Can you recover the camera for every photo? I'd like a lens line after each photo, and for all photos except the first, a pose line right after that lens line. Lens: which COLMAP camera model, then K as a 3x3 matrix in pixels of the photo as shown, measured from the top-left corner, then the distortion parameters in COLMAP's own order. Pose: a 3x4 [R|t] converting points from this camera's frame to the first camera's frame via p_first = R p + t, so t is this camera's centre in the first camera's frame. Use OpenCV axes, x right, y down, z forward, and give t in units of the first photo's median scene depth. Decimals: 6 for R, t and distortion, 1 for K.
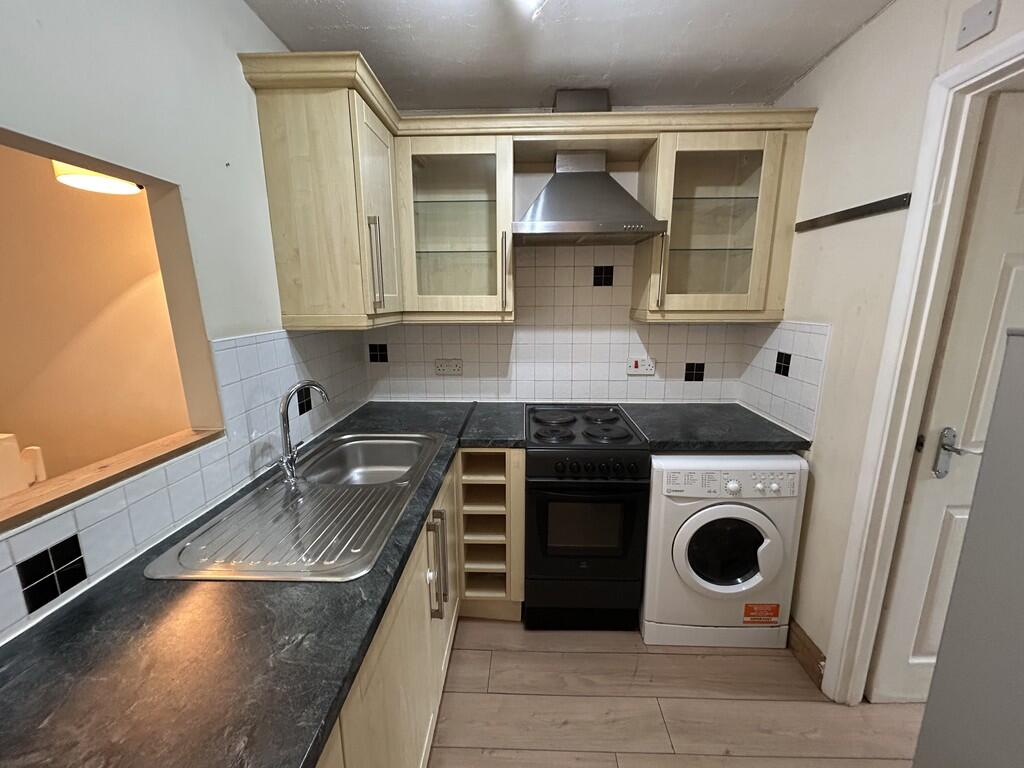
lens RADIAL K [[411.6, 0, 511.4], [0, 411.6, 383.7], [0, 0, 1]] dist [-0.001151, 0.000249]
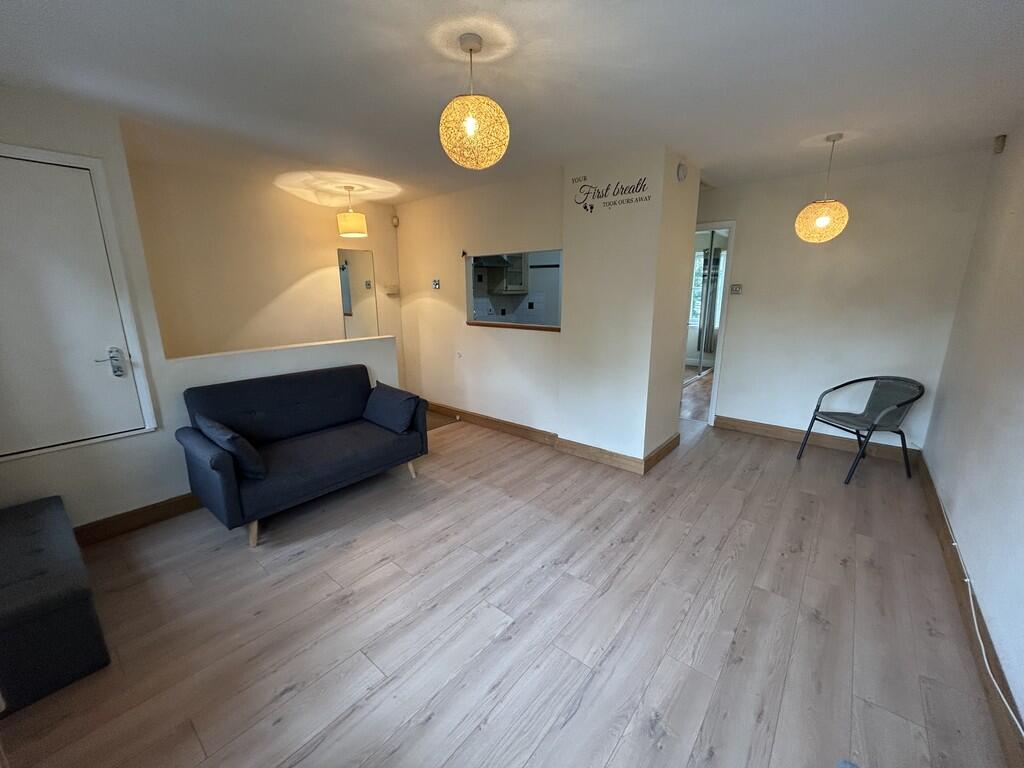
lens RADIAL K [[411.6, 0, 512.3], [0, 411.6, 384.2], [0, 0, 1]] dist [-0.001151, 0.000249]
pose [[0.607490, -0.179496, 0.773781, -2.262204], [0.164282, 0.981464, 0.098696, 0.236943], [-0.777153, 0.067162, 0.625717, -1.014864]]
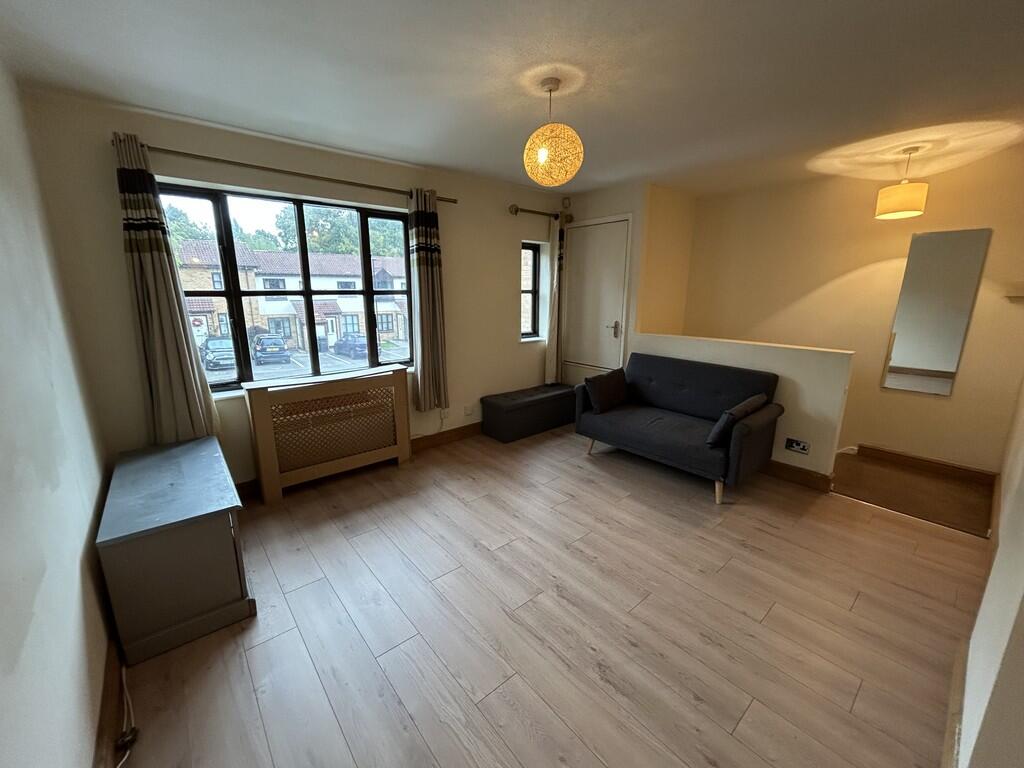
lens RADIAL K [[411.6, 0, 514.1], [0, 411.6, 383.3], [0, 0, 1]] dist [-0.001151, 0.000249]
pose [[0.679975, 0.169196, -0.713447, -0.711174], [-0.152285, 0.984383, 0.088309, 0.272518], [0.717247, 0.048599, 0.695122, -1.209606]]
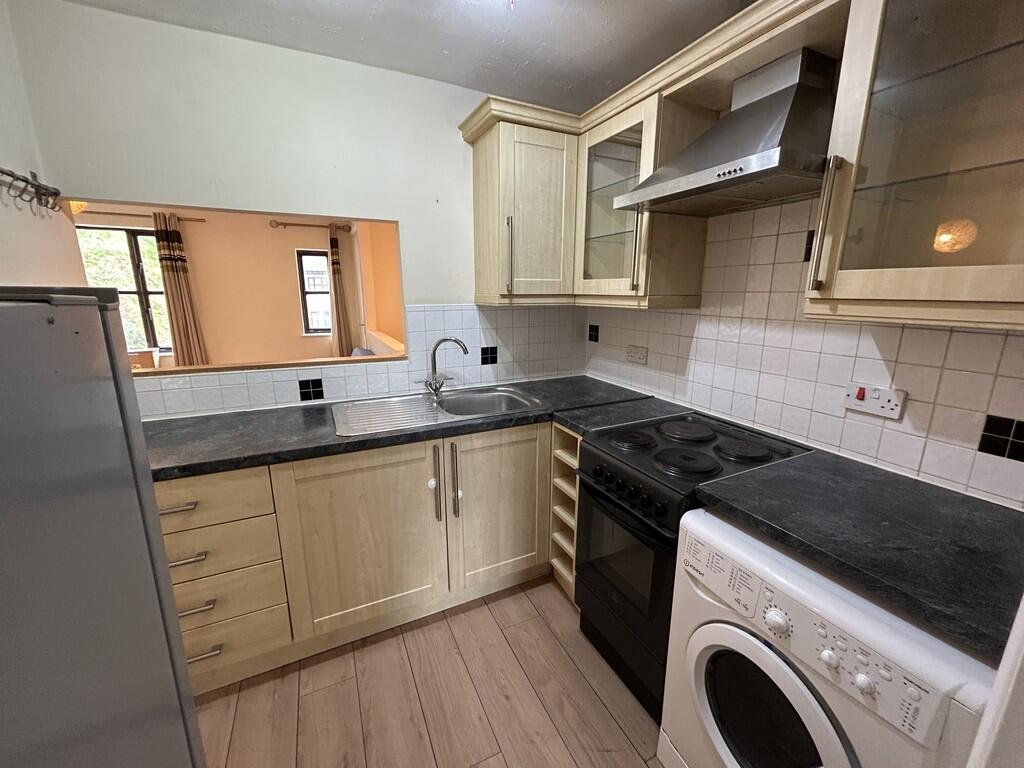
lens RADIAL K [[411.6, 0, 513.0], [0, 411.6, 383.4], [0, 0, 1]] dist [-0.001151, 0.000249]
pose [[0.465465, 0.200582, -0.862038, 0.693351], [-0.182835, 0.974764, 0.128088, -0.055741], [0.865975, 0.097990, 0.490392, 0.350079]]
